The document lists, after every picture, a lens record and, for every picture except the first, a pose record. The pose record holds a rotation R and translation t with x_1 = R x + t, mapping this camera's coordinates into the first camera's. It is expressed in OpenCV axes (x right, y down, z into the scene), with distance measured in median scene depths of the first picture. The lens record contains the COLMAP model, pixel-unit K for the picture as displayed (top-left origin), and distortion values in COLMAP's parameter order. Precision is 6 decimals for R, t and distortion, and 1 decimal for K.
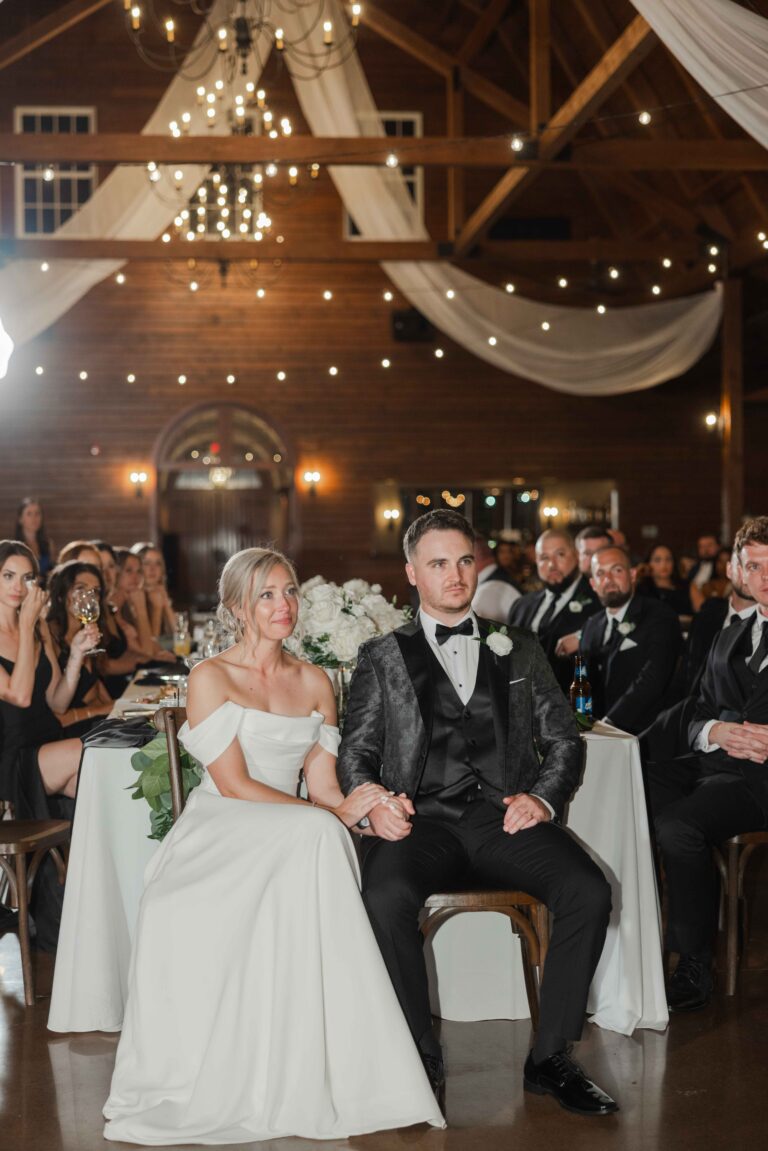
lens RADIAL K [[1727.2, 0, 384.0], [0, 1727.2, 575.5], [0, 0, 1]] dist [0.021625, -0.136036]
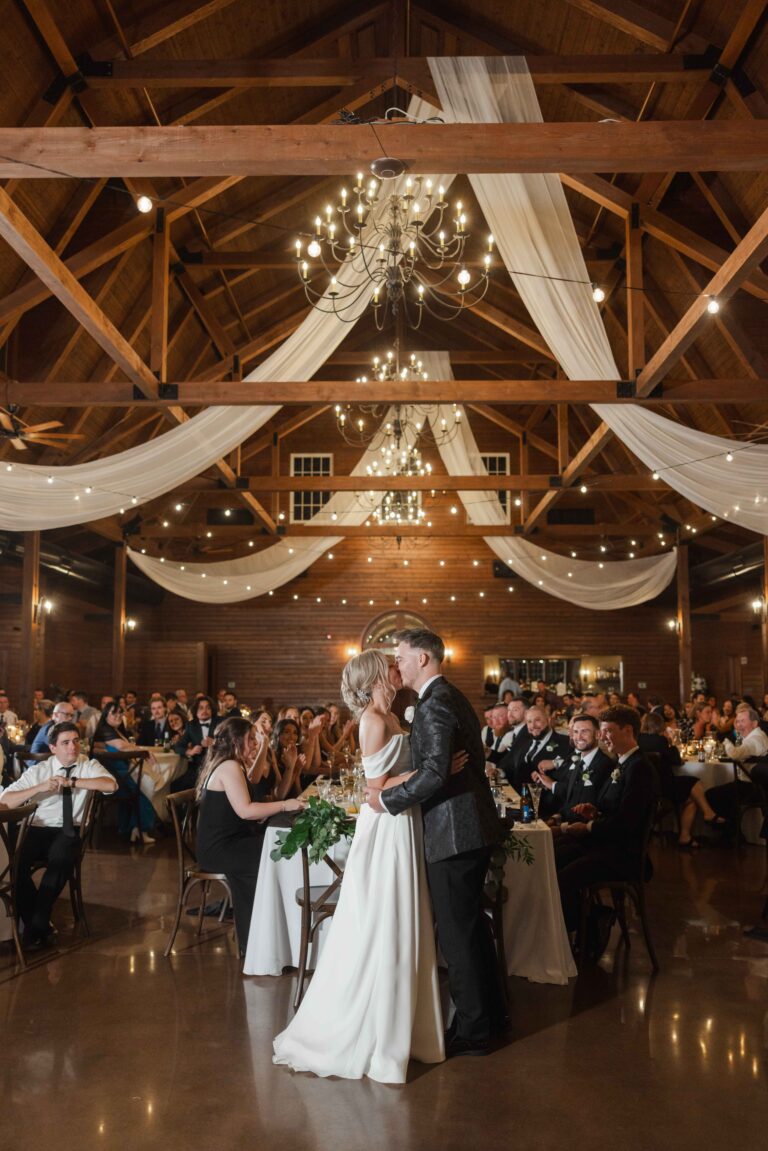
lens RADIAL K [[986.6, 0, 384.0], [0, 986.6, 575.5], [0, 0, 1]] dist [-0.005088, -0.003297]
pose [[0.992239, 0.000717, -0.124340, 0.032226], [-0.016081, 0.992326, -0.122599, -0.015749], [0.123298, 0.123647, 0.984637, -0.042716]]
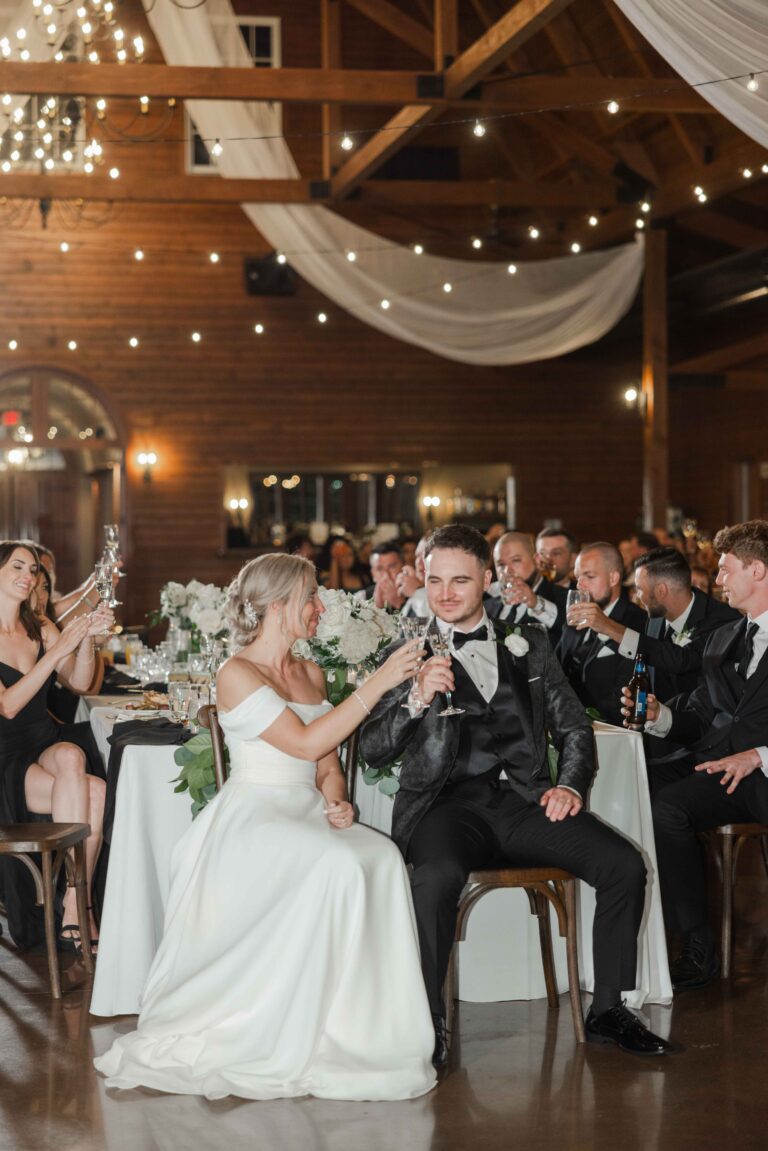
lens RADIAL K [[2236.0, 0, 384.0], [0, 2236.0, 575.5], [0, 0, 1]] dist [0.046920, -0.299690]
pose [[0.995839, -0.000046, 0.091125, -0.043316], [0.000151, 0.999999, -0.001153, -0.000495], [-0.091125, 0.001162, 0.995839, -0.112871]]
